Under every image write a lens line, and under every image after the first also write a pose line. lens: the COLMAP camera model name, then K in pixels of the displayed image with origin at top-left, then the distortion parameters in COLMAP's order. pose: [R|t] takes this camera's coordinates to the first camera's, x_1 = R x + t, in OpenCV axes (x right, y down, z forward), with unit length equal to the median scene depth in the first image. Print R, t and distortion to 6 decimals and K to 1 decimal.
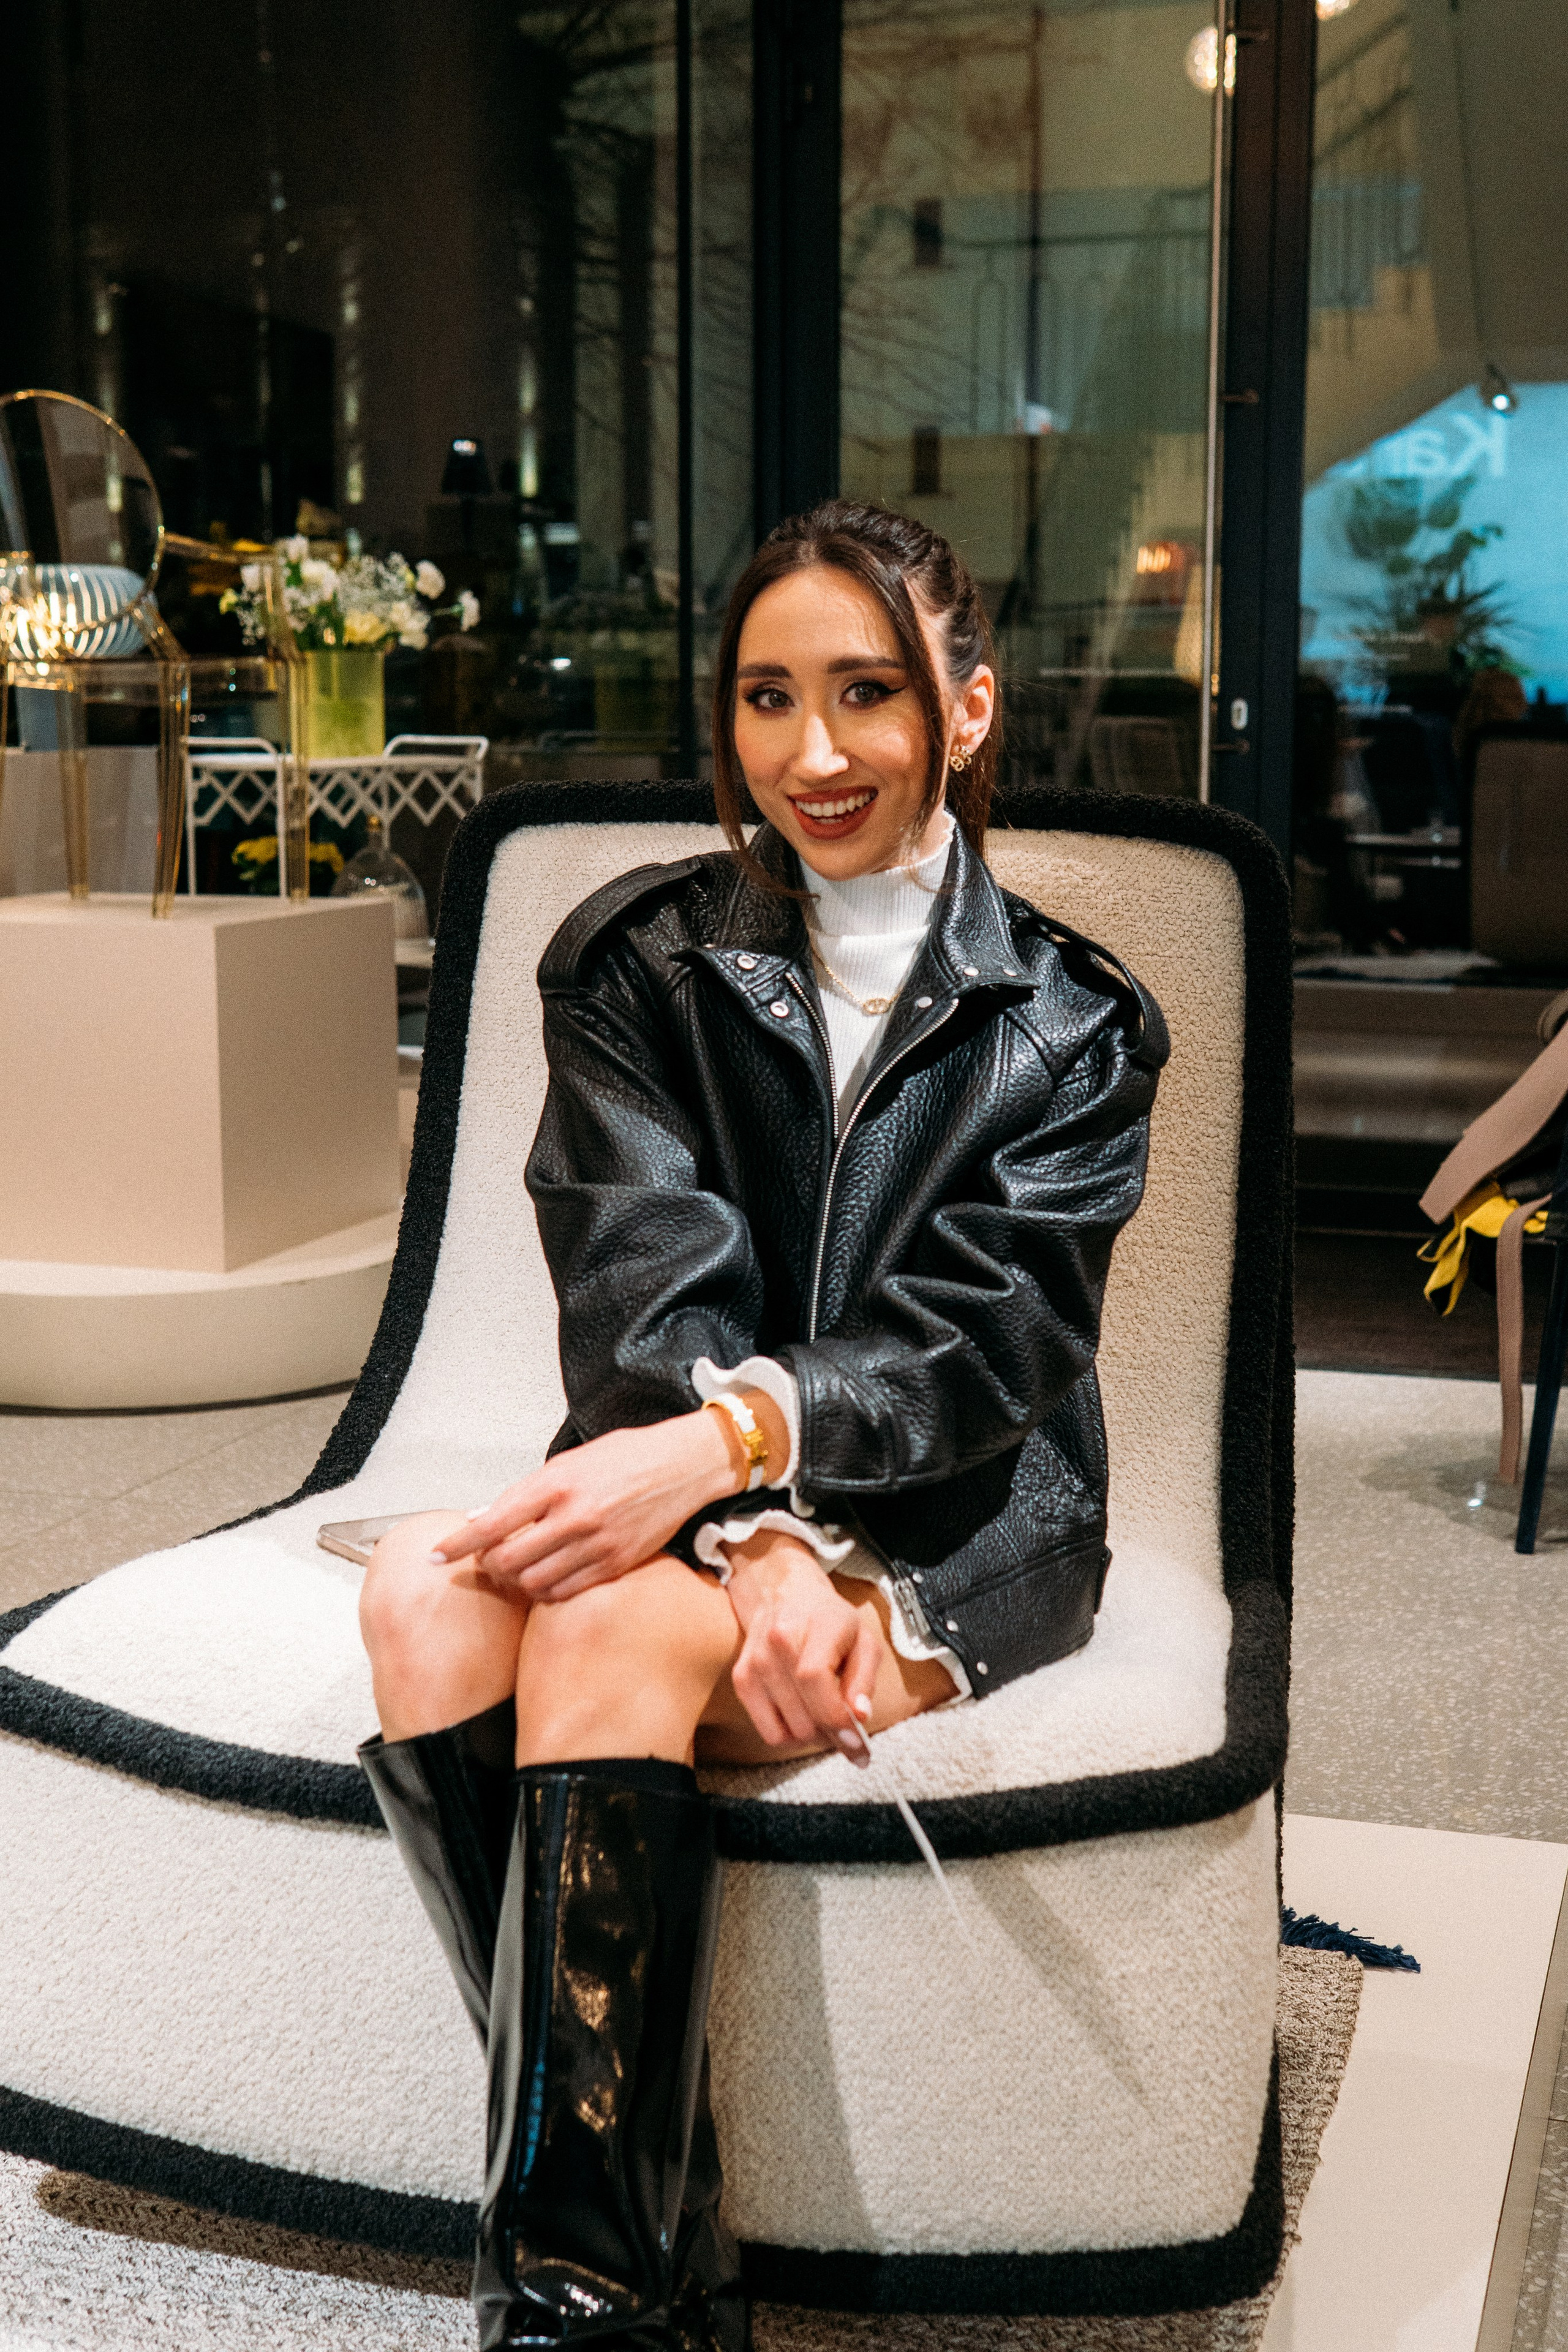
lens RADIAL K [[3049.6, 0, 784.0], [0, 3049.6, 1176.0], [0, 0, 1]] dist [0.012850, 0.135539]
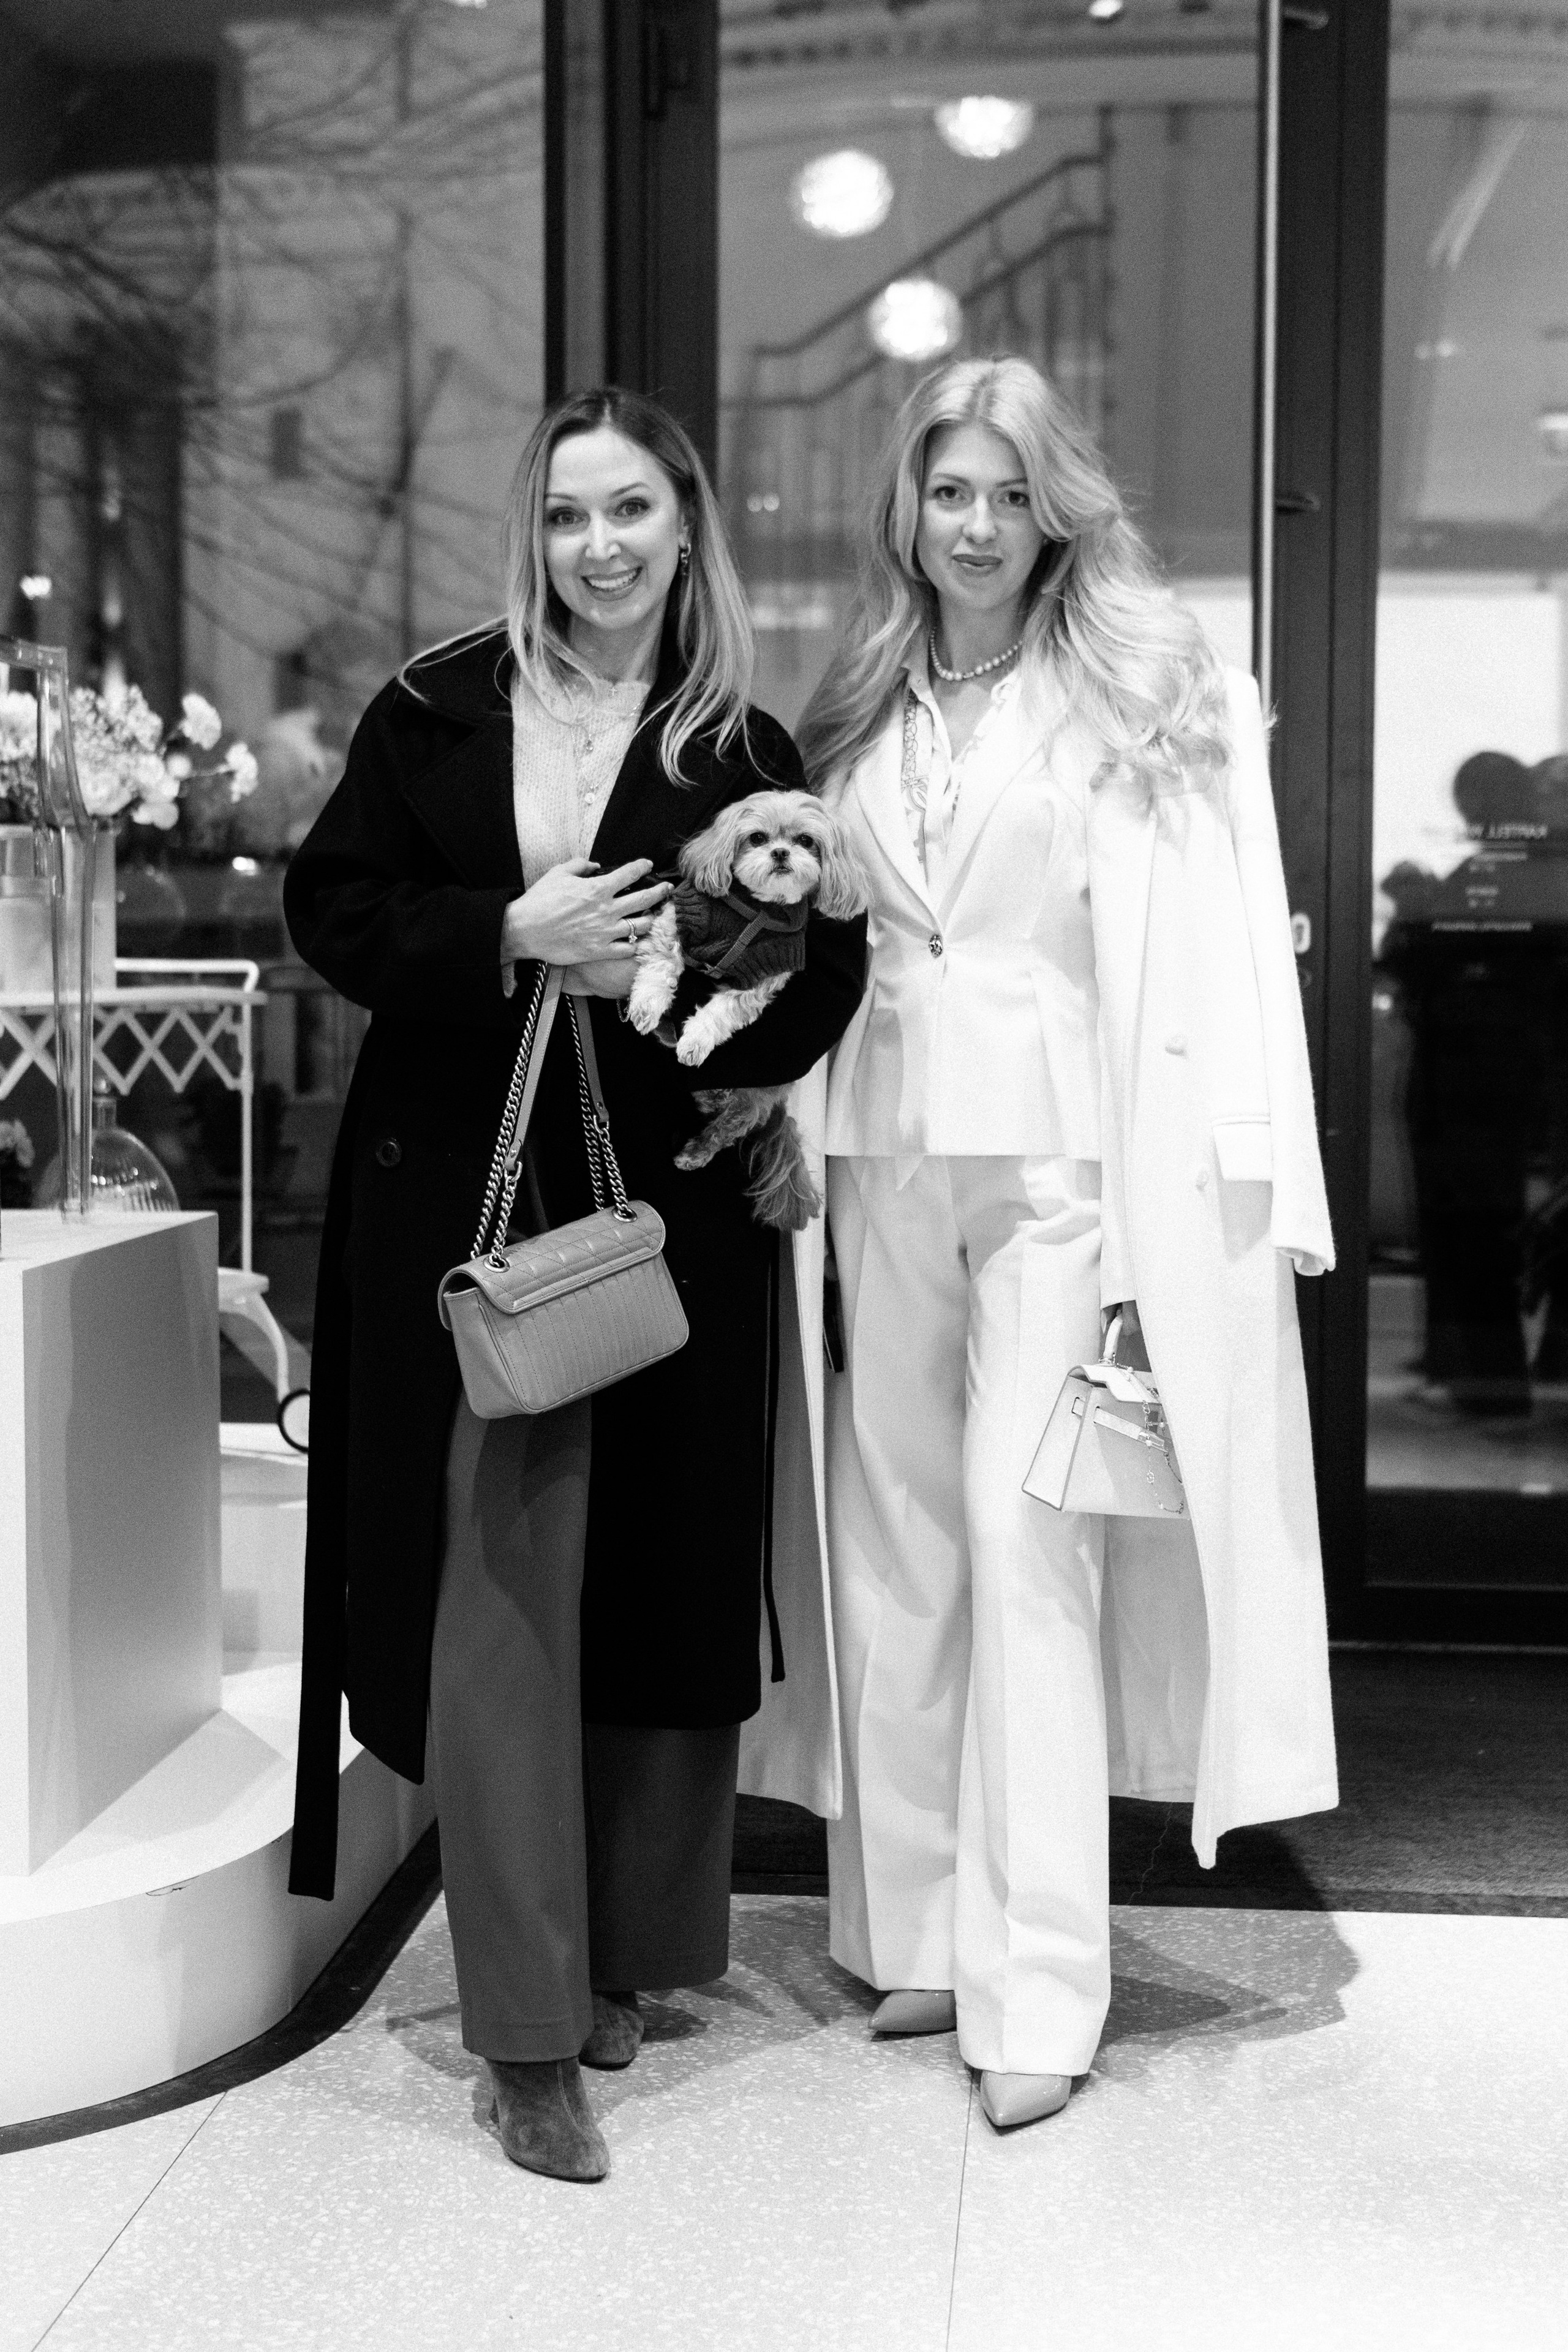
lens RADIAL K [[3237.7, 0, 781.1], [0, 3237.7, 1162.6], [0, 0, 1]] dist [0.026700, 0.123031]
pose [[0.976688, -0.010176, 0.214425, -0.141021], [0.029490, 0.995766, -0.087065, -0.035604], [-0.212631, 0.091359, 0.972852, 0.296596]]
